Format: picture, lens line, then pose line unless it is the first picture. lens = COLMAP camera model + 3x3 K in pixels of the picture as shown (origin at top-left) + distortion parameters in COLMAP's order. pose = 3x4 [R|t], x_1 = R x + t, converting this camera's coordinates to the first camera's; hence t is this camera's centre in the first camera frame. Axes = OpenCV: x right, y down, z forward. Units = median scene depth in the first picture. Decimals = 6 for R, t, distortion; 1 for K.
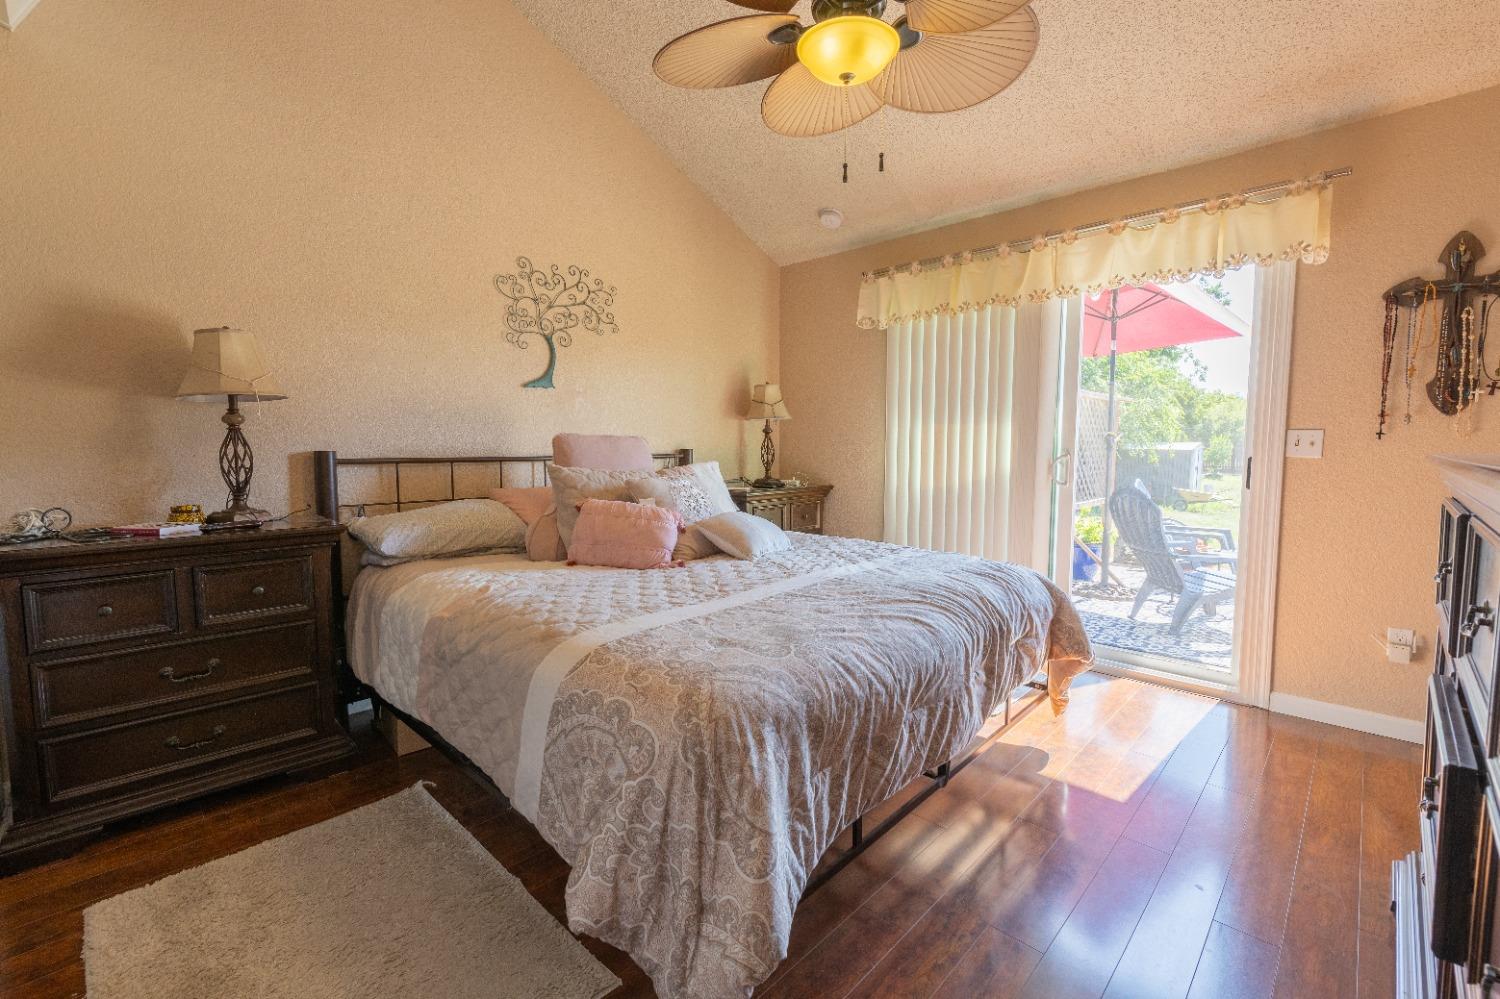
lens RADIAL K [[659.5, 0, 745.3], [0, 659.5, 493.9], [0, 0, 1]] dist [-0.000262, 0.000258]
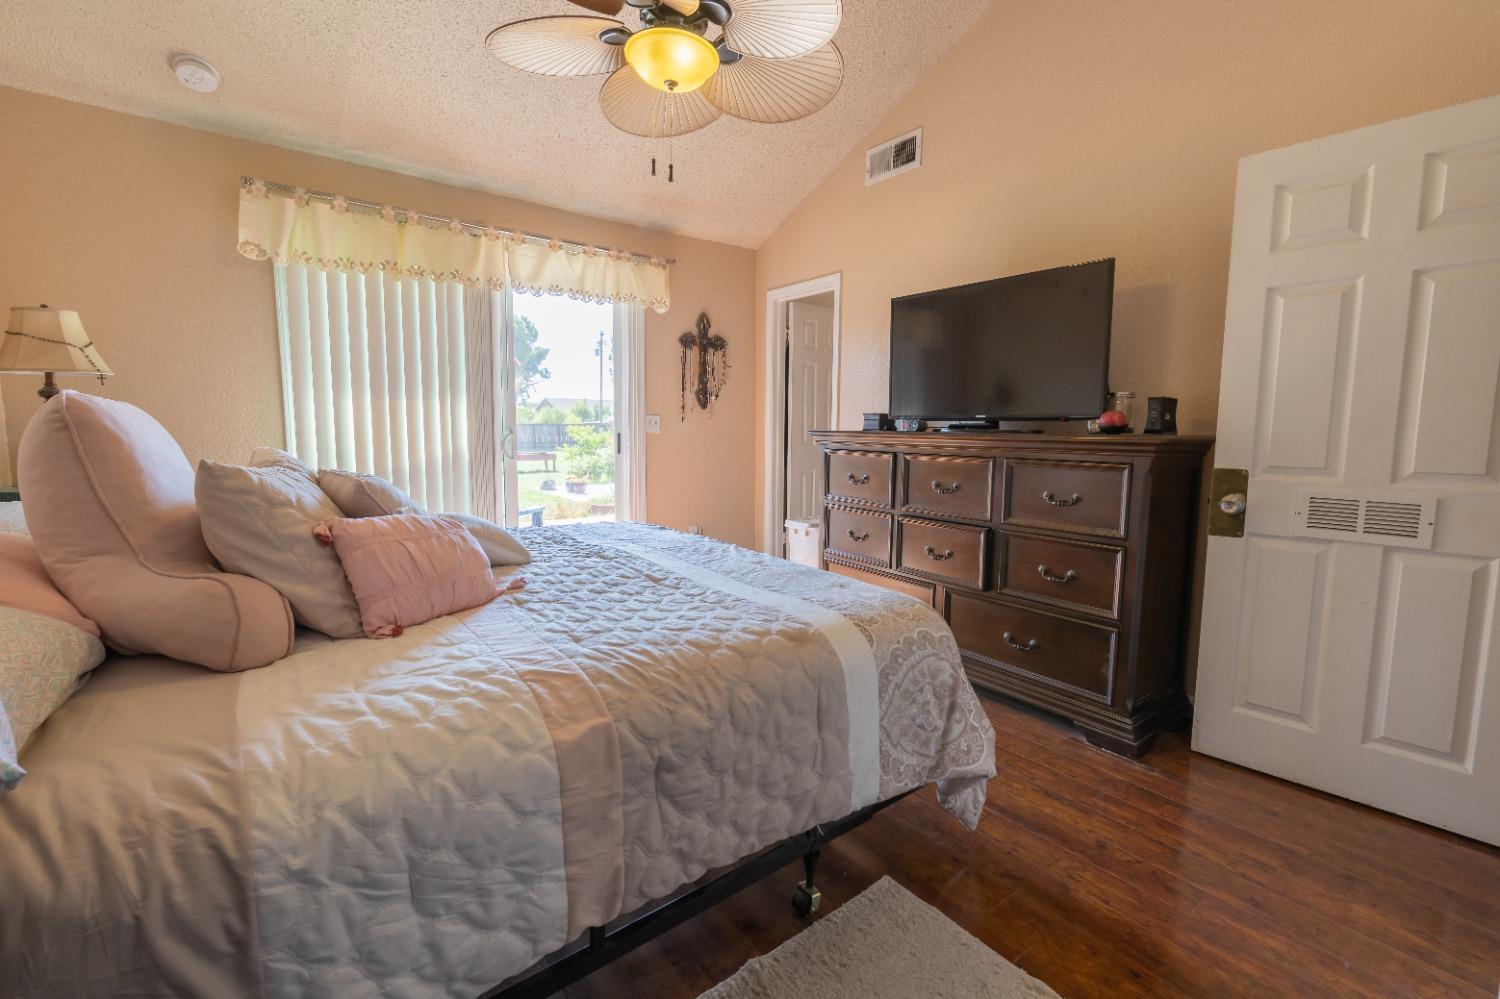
lens RADIAL K [[659.5, 0, 750.2], [0, 659.5, 493.6], [0, 0, 1]] dist [-0.000262, 0.000258]
pose [[0.117279, -0.100125, 0.988039, -0.578440], [0.066406, 0.993469, 0.092793, -0.032797], [-0.990876, 0.054729, 0.123162, 0.464658]]
